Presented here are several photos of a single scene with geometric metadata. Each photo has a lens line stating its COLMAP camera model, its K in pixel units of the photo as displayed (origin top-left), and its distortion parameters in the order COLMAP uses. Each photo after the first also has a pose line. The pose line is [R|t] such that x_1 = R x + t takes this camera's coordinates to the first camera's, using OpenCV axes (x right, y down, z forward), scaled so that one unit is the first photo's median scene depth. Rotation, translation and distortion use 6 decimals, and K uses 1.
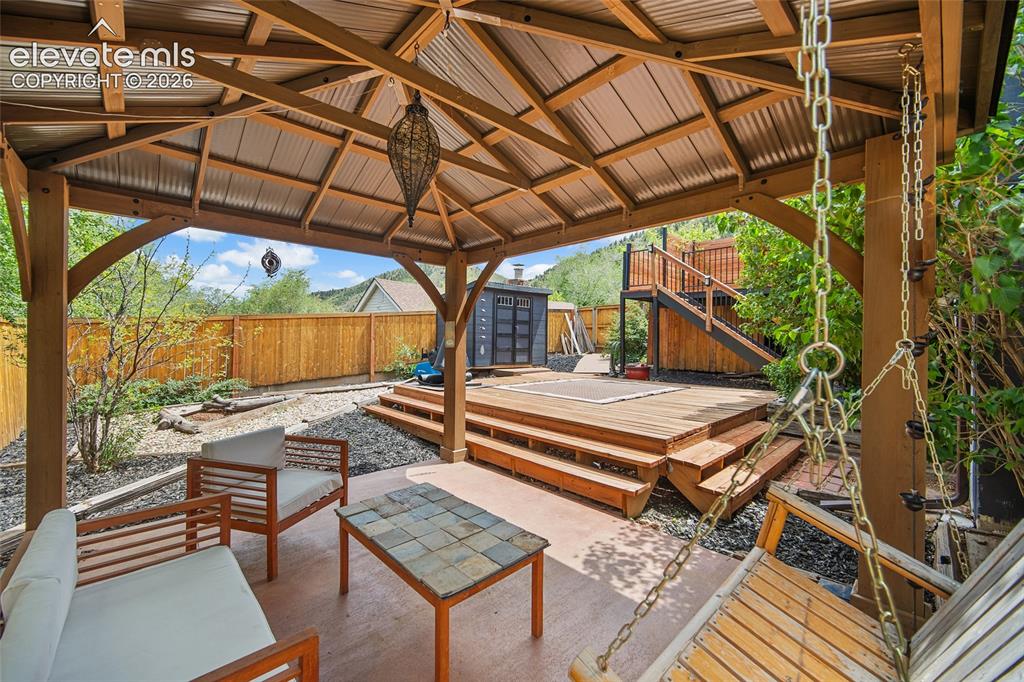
lens RADIAL K [[408.9, 0, 511.6], [0, 408.9, 338.0], [0, 0, 1]] dist [-0.001862, -0.000233]
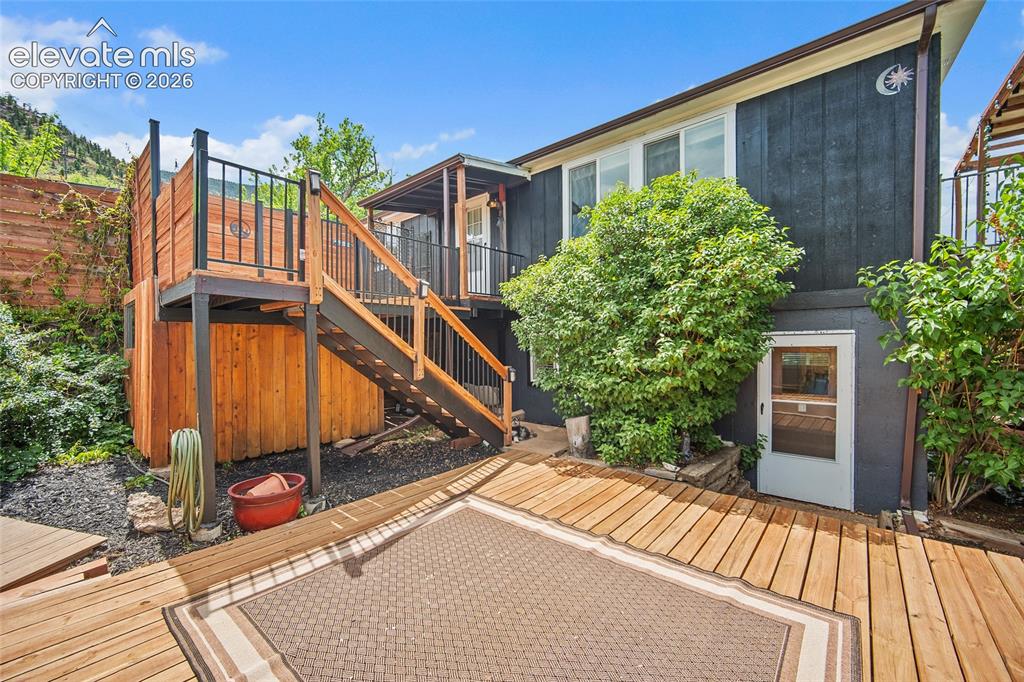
lens RADIAL K [[408.9, 0, 511.1], [0, 408.9, 346.0], [0, 0, 1]] dist [-0.001862, -0.000233]
pose [[-0.127757, -0.009277, 0.991762, -0.093812], [0.010084, 0.999892, 0.010652, -0.054013], [-0.991754, 0.011362, -0.127649, 0.759082]]
